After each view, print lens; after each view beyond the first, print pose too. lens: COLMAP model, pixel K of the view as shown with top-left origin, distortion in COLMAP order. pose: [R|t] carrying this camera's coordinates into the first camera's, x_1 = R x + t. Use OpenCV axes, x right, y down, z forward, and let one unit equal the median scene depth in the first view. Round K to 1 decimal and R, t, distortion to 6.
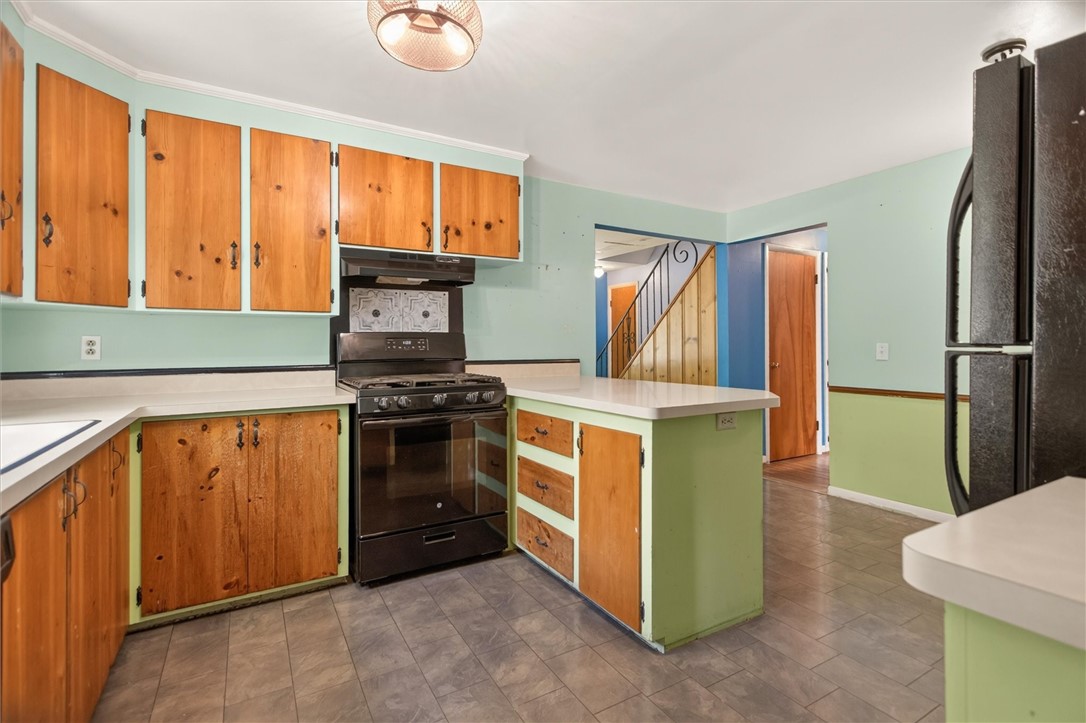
lens RADIAL K [[507.9, 0, 536.6], [0, 507.9, 352.4], [0, 0, 1]] dist [-0.001202, -0.000210]
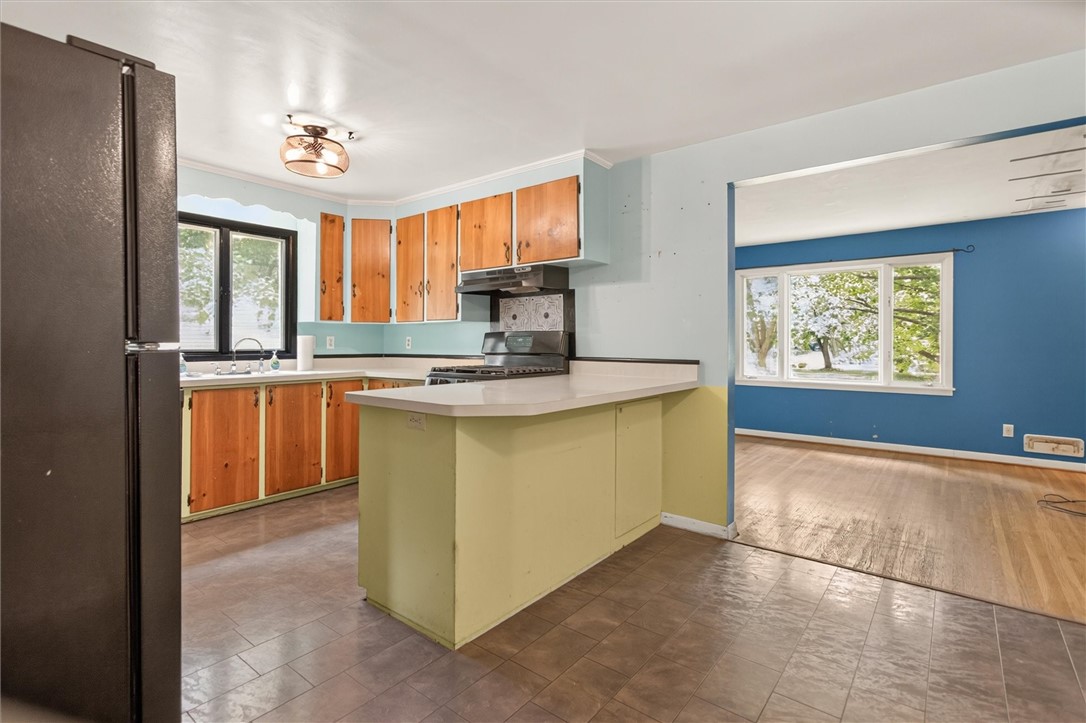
lens RADIAL K [[539.5, 0, 543.1], [0, 539.5, 347.0], [0, 0, 1]] dist [-0.000152, 0.000110]
pose [[0.351157, 0.013137, -0.936224, 1.042881], [-0.014646, 0.999856, 0.008536, -0.014883], [0.936202, 0.010714, 0.351299, 0.621197]]
